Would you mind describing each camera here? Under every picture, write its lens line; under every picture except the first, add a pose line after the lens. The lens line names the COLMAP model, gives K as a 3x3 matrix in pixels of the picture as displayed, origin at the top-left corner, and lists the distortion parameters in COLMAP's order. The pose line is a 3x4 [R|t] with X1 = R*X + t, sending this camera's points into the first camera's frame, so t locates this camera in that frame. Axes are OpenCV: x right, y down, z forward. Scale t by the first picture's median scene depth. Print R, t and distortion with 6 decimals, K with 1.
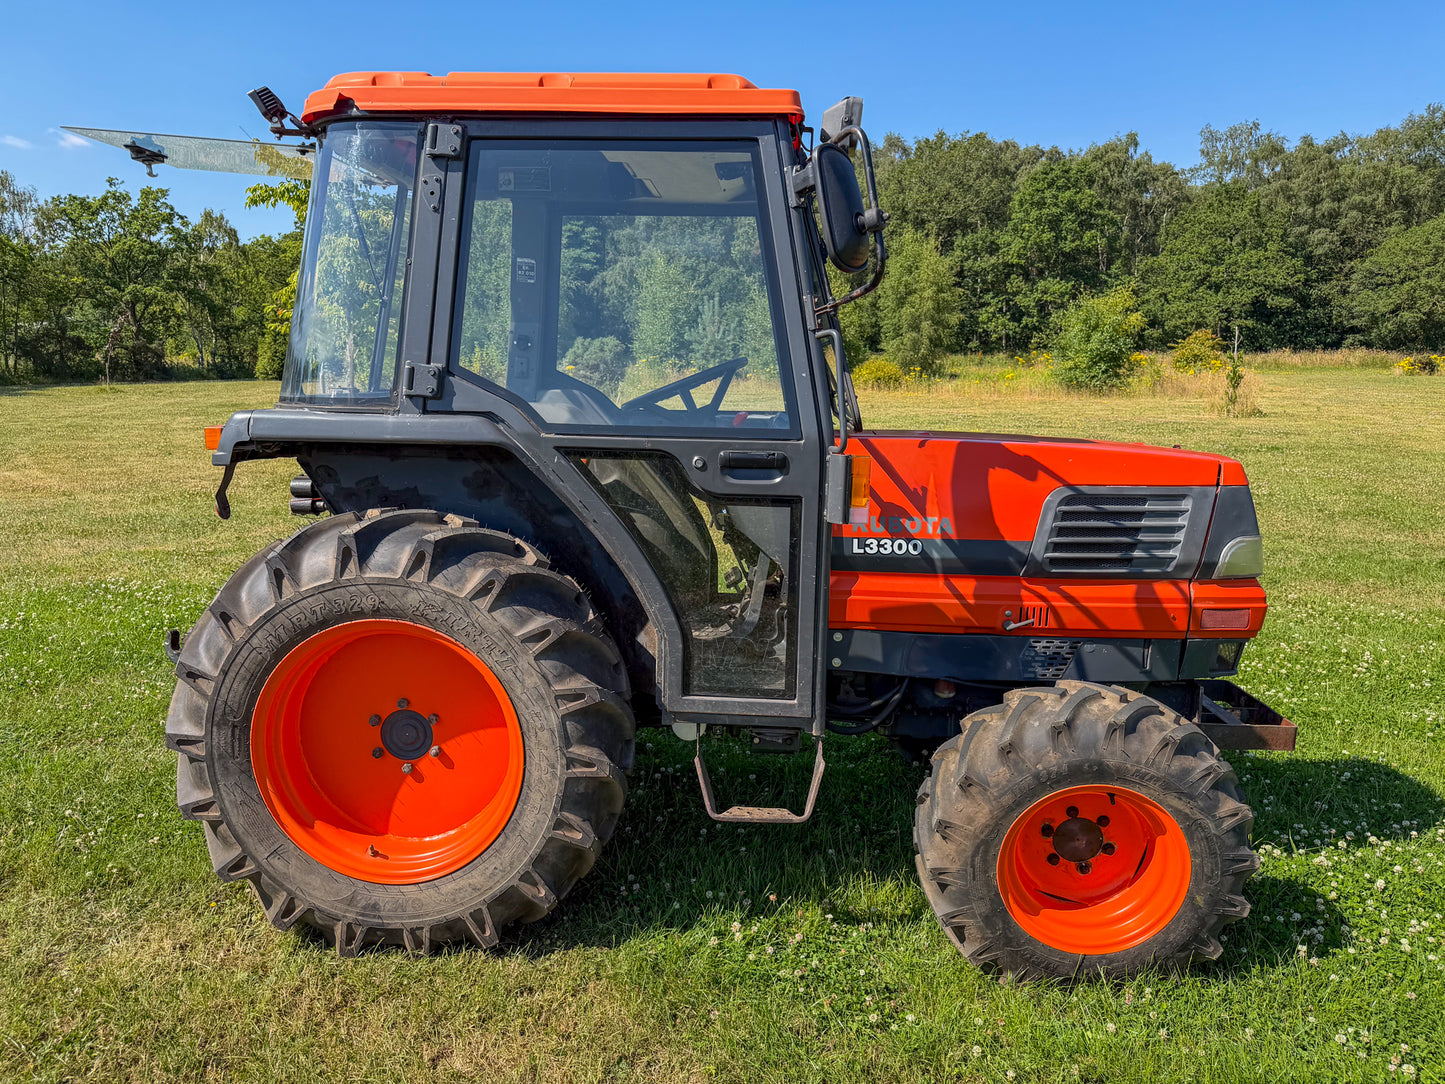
lens RADIAL K [[1035.5, 0, 720.9], [0, 1035.5, 546.3], [0, 0, 1]] dist [0.037965, -0.051882]
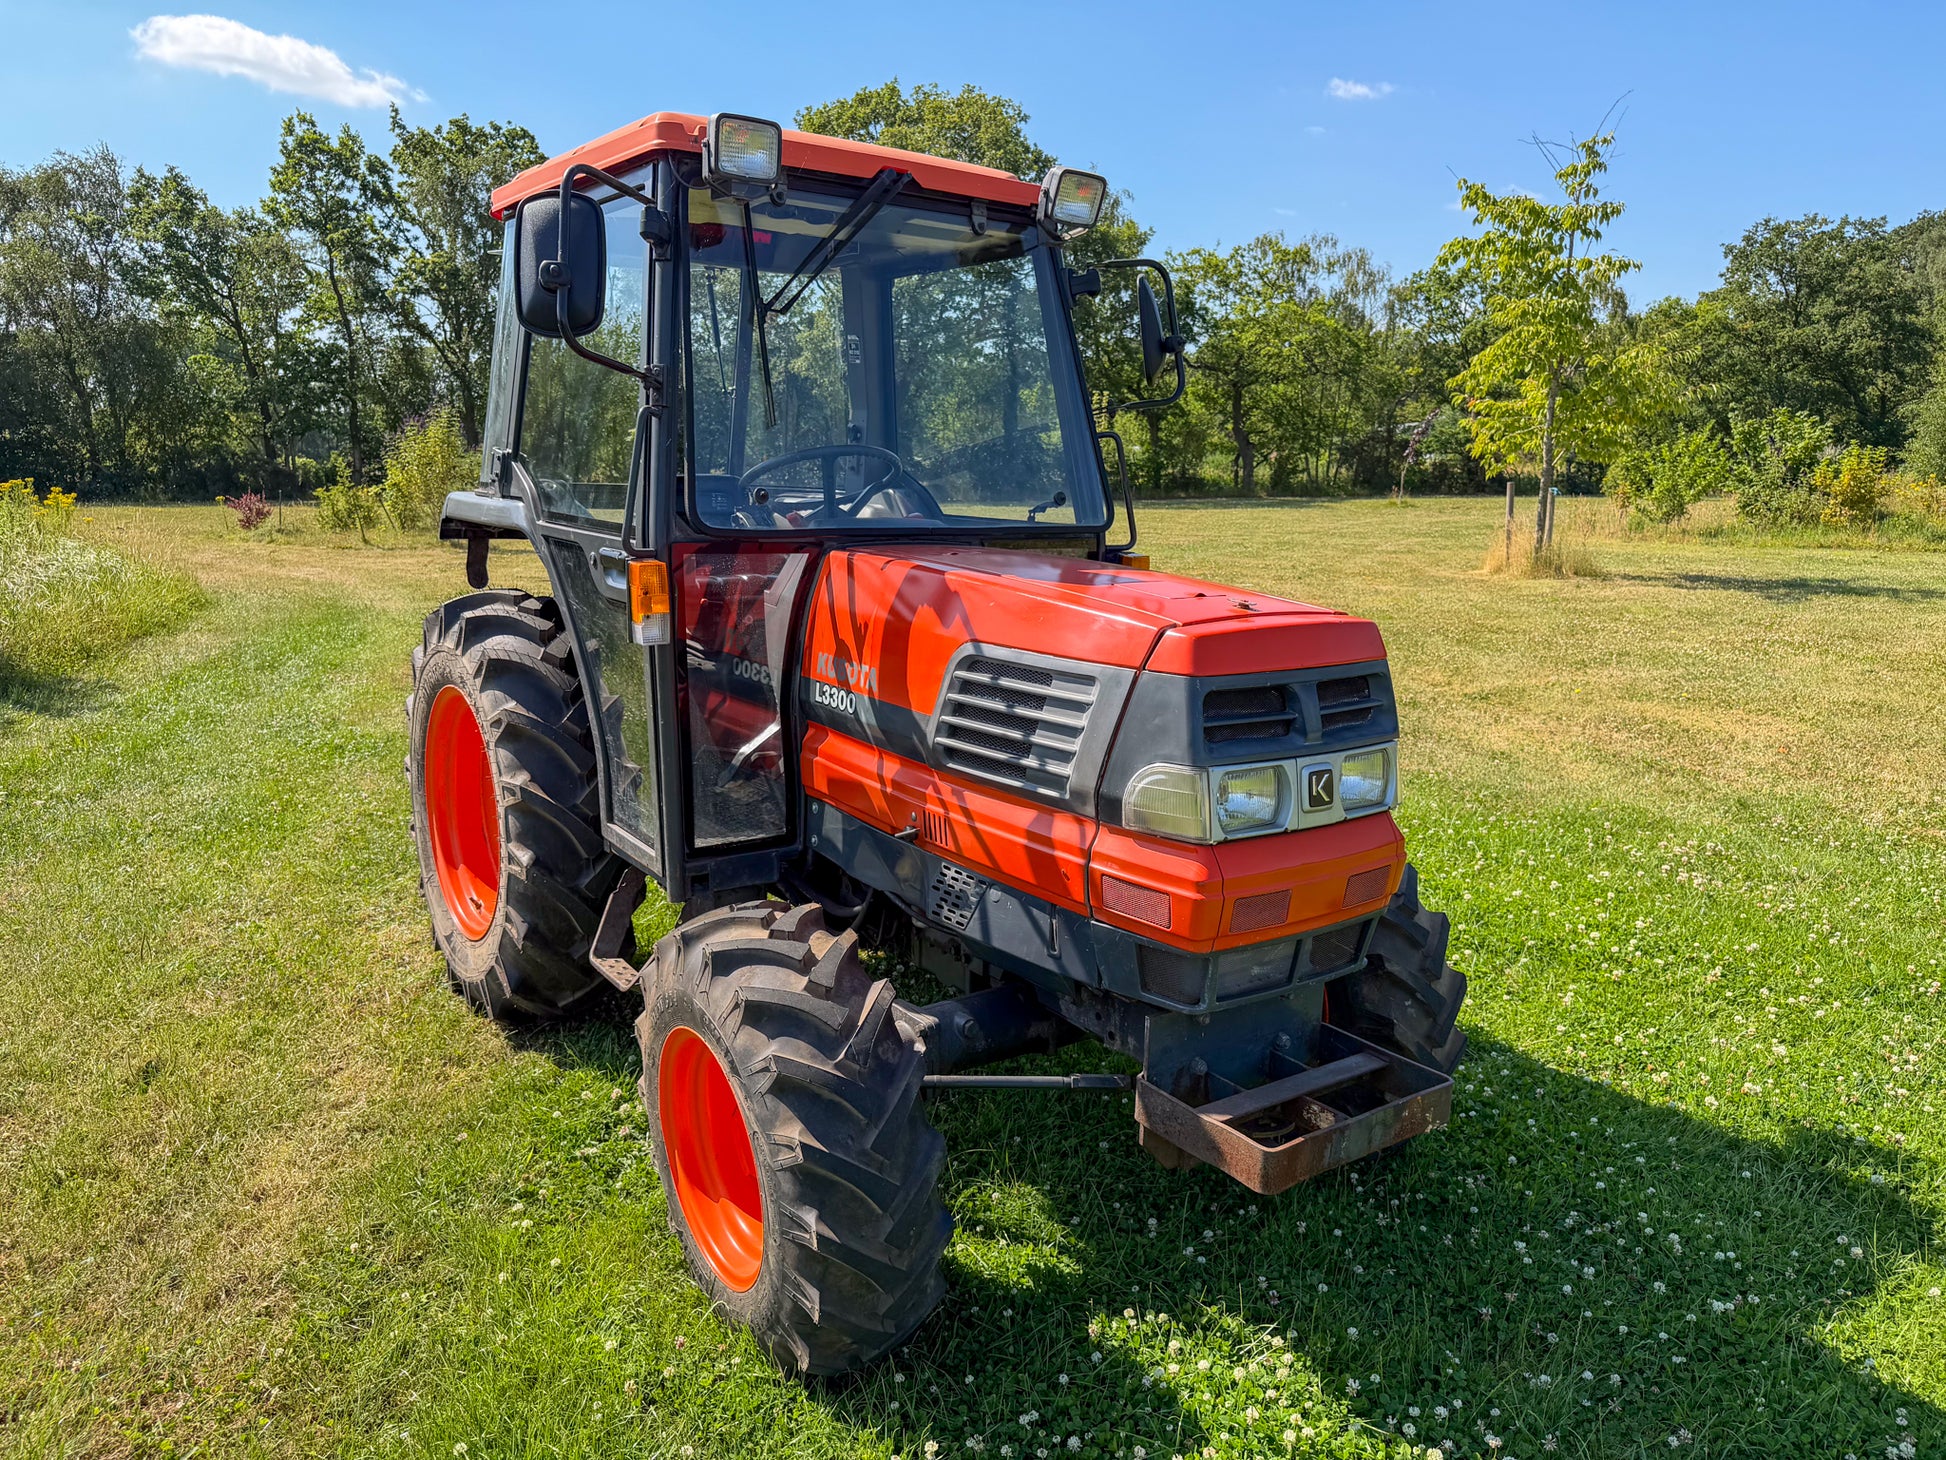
lens RADIAL K [[1394.5, 0, 975.2], [0, 1394.5, 741.0], [0, 0, 1]] dist [0.037965, -0.051882]
pose [[0.622860, 0.159519, -0.765897, 0.065530], [-0.149495, 0.985220, 0.083623, -0.004500], [0.767917, 0.062412, 0.637502, 0.028139]]
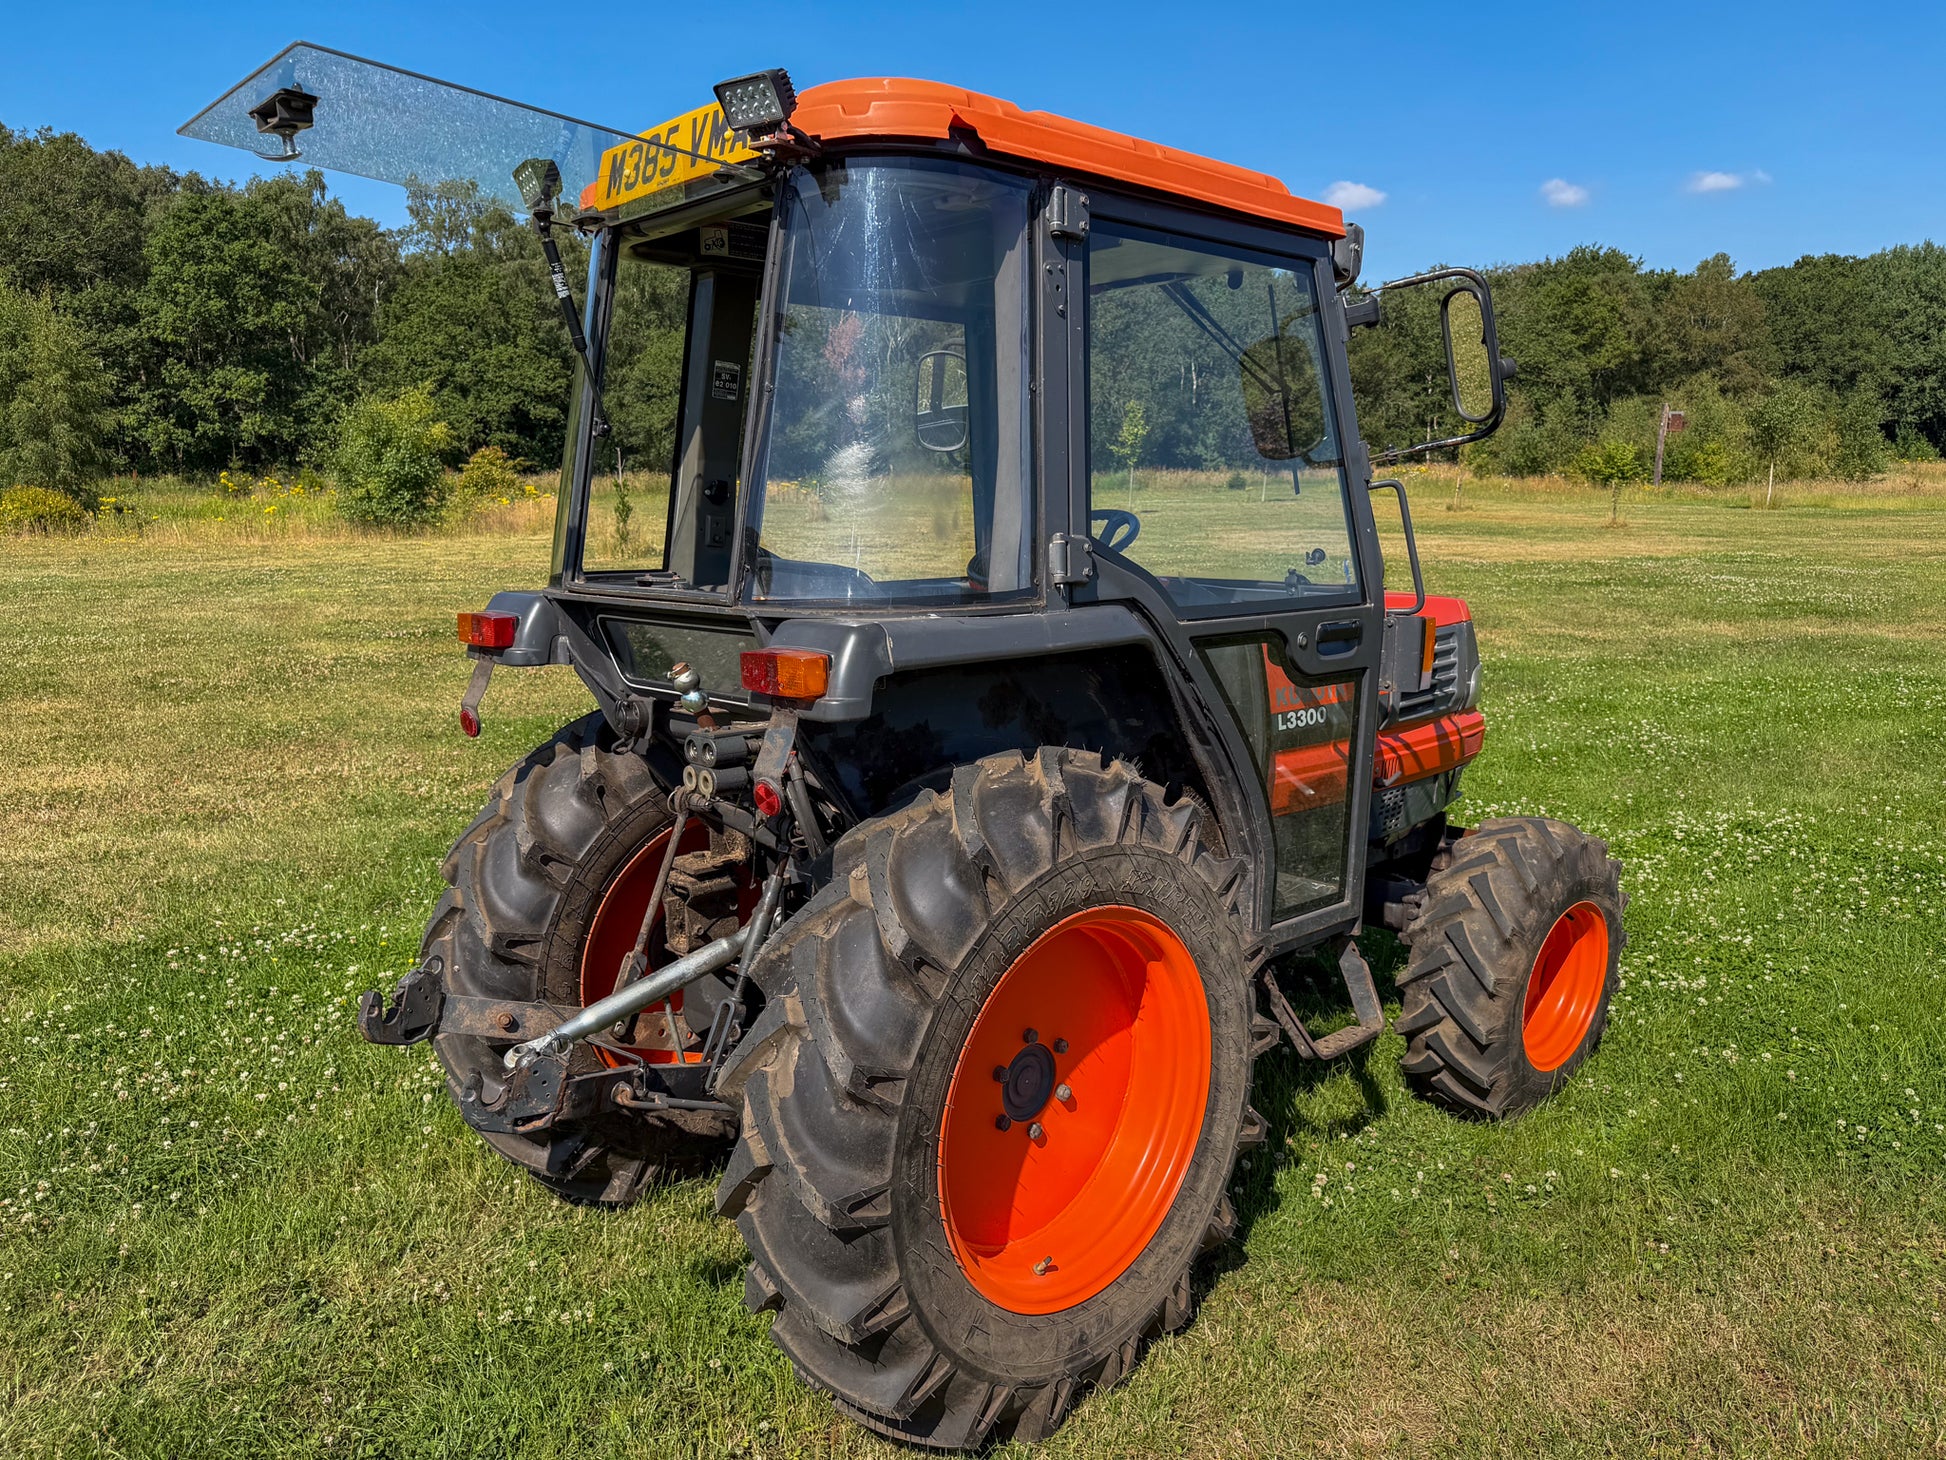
lens RADIAL K [[1394.5, 0, 967.0], [0, 1394.5, 738.3], [0, 0, 1]] dist [0.037965, -0.051882]
pose [[0.680190, -0.138643, 0.719805, -0.059334], [0.136038, 0.988768, 0.061898, -0.006325], [-0.720302, 0.055819, 0.691411, 0.024237]]
